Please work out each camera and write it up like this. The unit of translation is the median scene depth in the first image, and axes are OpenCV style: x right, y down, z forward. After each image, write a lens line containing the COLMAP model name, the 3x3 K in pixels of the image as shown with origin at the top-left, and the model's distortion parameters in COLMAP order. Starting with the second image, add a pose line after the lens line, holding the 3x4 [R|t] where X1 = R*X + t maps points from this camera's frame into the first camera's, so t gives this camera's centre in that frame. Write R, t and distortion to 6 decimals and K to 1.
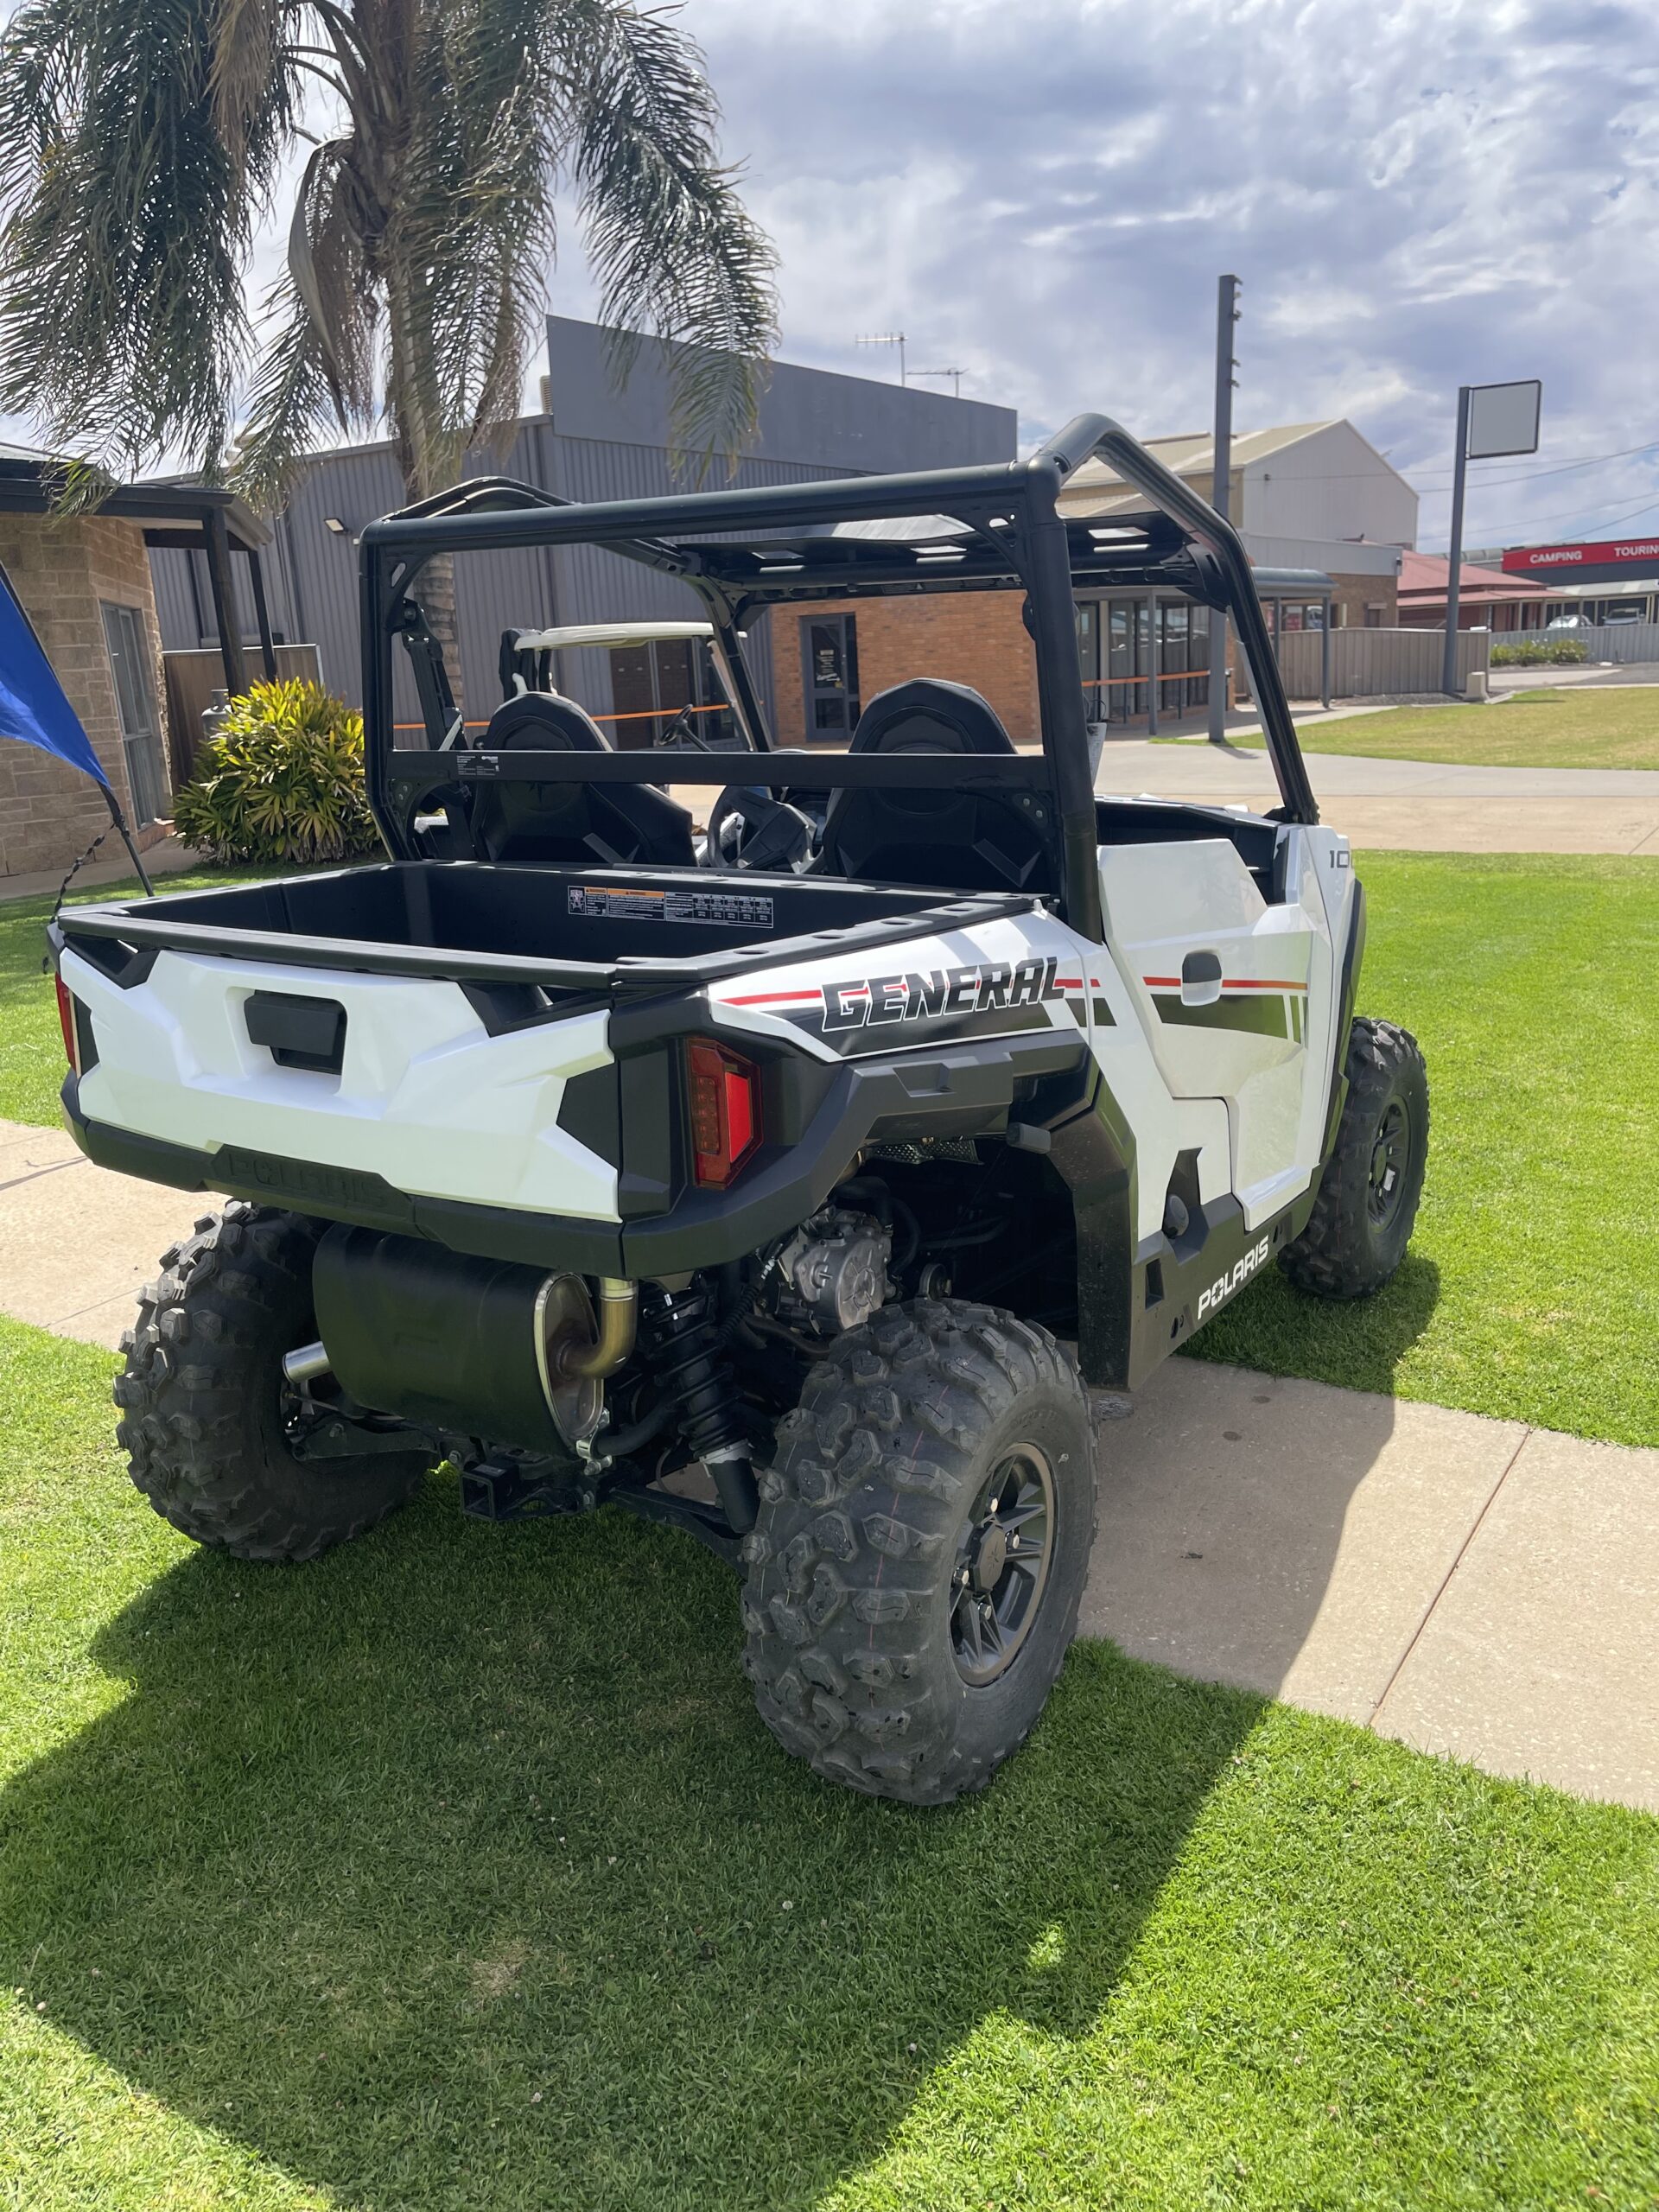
lens RADIAL K [[1659.9, 0, 820.0], [0, 1659.9, 1108.6], [0, 0, 1]] dist [0.041428, -0.057424]
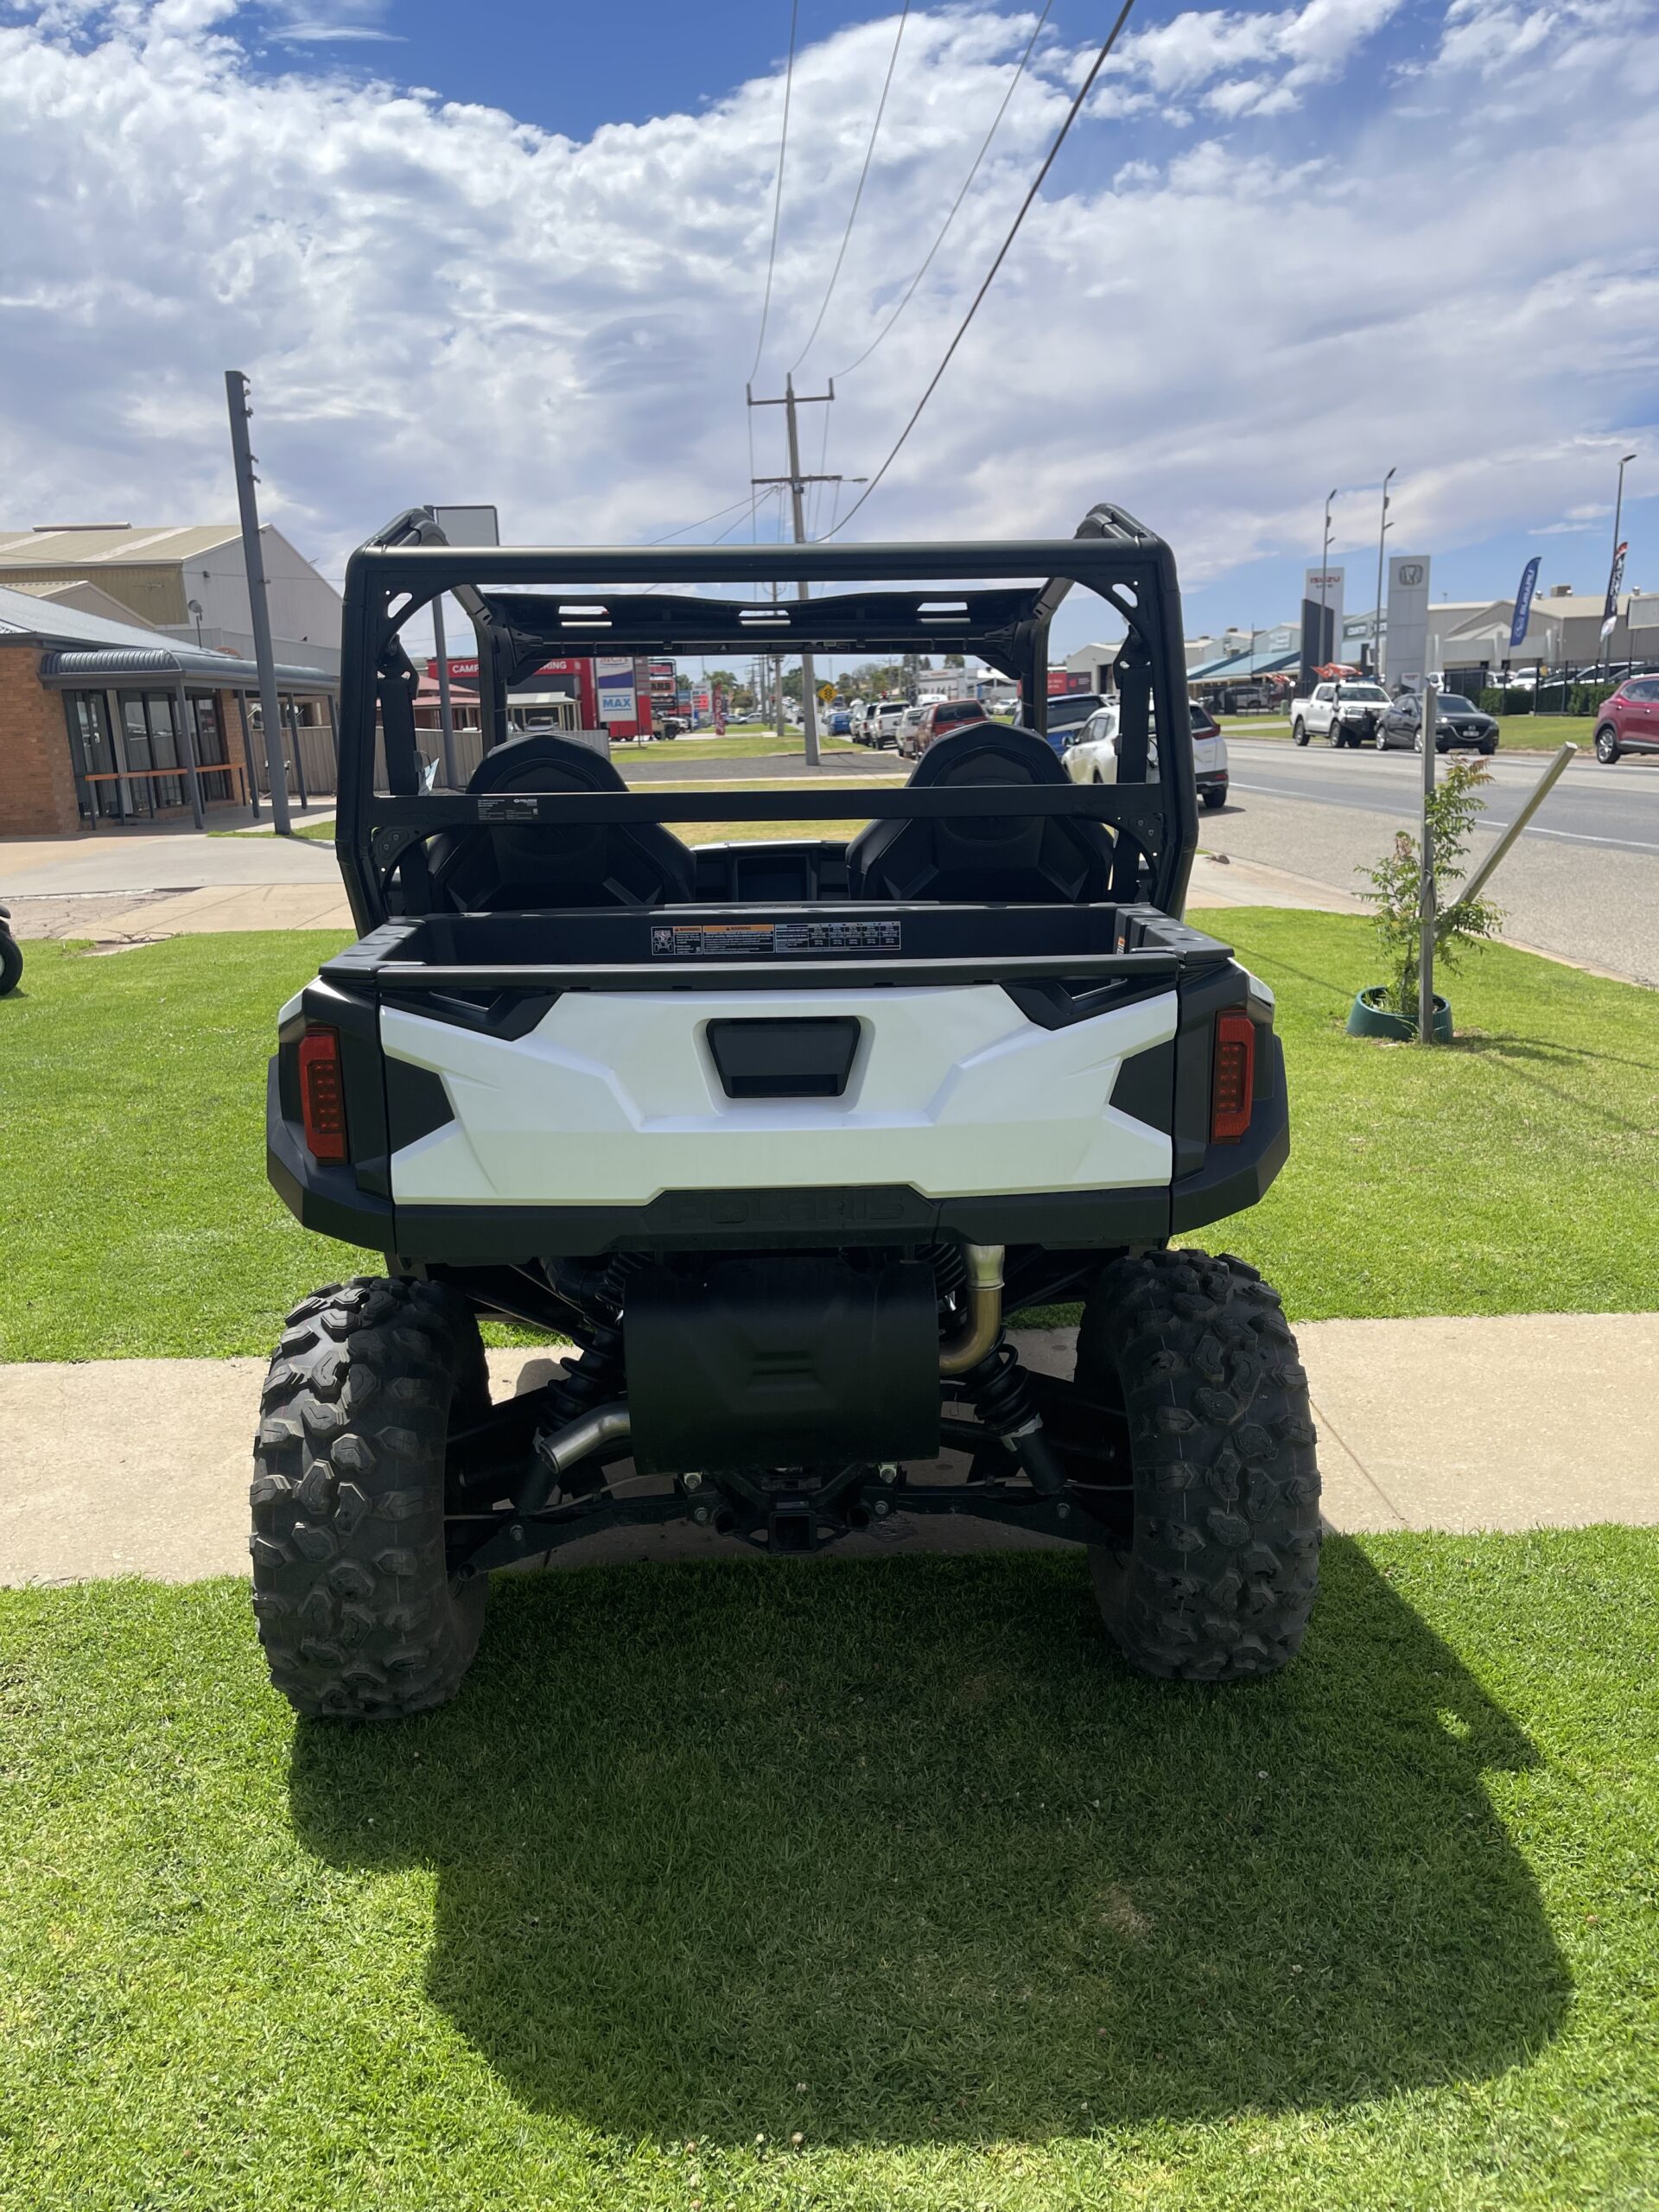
lens RADIAL K [[1659.9, 0, 819.9], [0, 1659.9, 1118.9], [0, 0, 1]] dist [0.041428, -0.057424]
pose [[0.819804, -0.113305, 0.561322, -0.636247], [0.141673, 0.989888, -0.007099, -0.000069], [-0.554842, 0.085344, 0.827567, 0.139691]]
